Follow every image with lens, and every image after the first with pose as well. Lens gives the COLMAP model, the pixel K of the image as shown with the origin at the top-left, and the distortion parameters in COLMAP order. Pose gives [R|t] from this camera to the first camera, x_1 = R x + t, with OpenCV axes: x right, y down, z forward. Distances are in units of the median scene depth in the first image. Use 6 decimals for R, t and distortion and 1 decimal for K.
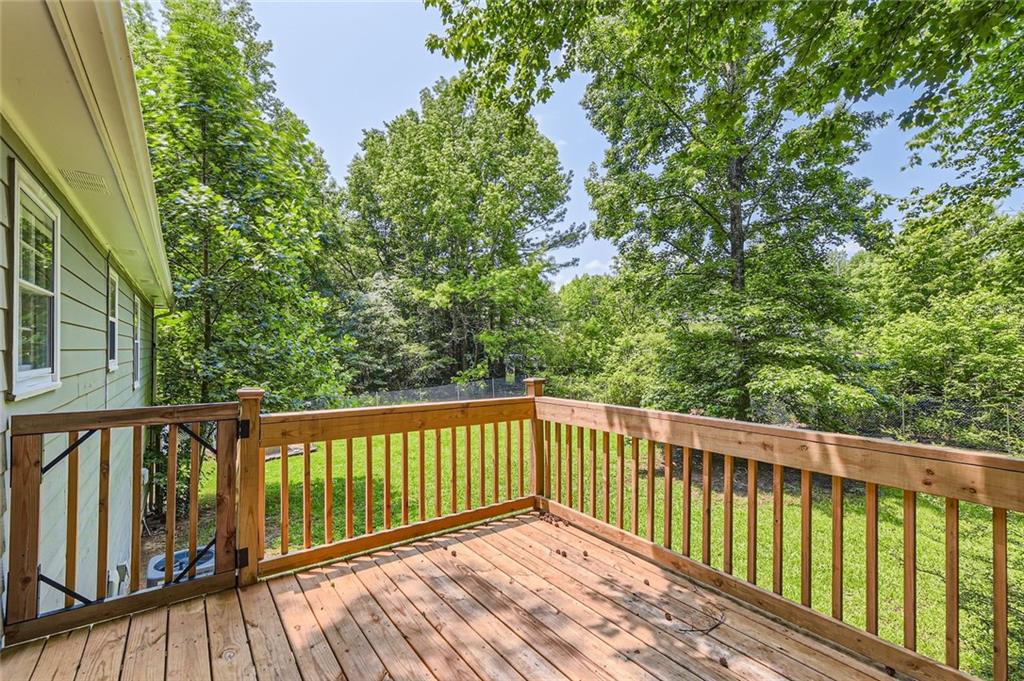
lens RADIAL K [[452.1, 0, 517.5], [0, 452.1, 347.2], [0, 0, 1]] dist [0.002795, 0.000809]
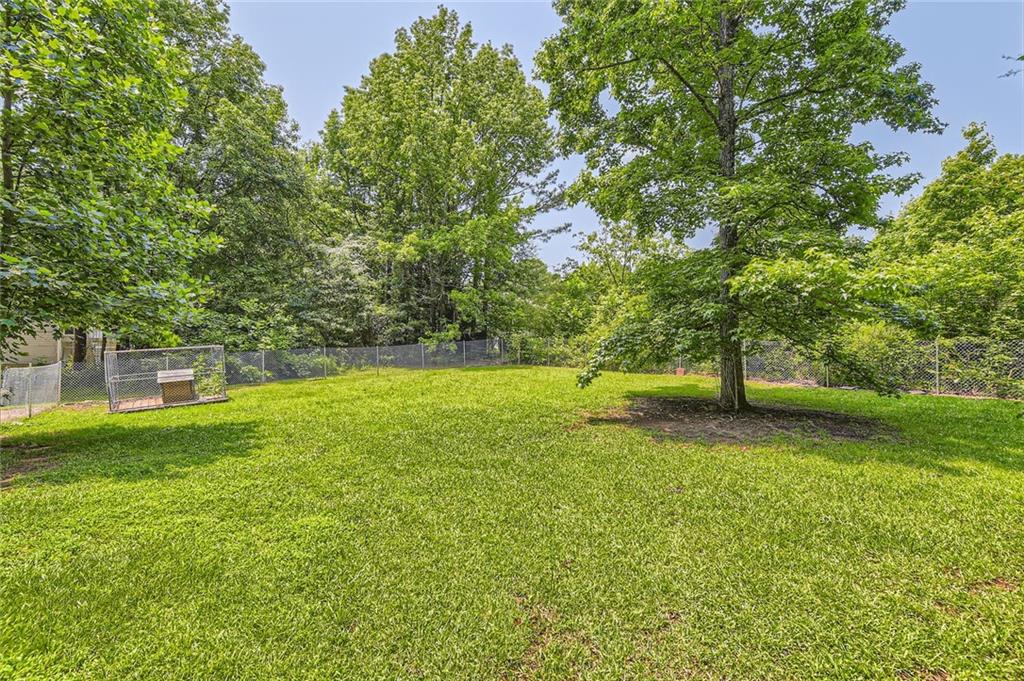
lens RADIAL K [[453.6, 0, 512.0], [0, 453.6, 340.5], [0, 0, 1]] dist [0.002418, -0.000321]
pose [[0.999527, 0.014773, -0.026974, 0.065828], [-0.014553, 0.999860, 0.008316, 0.060737], [0.027093, -0.007920, 0.999602, 0.095264]]
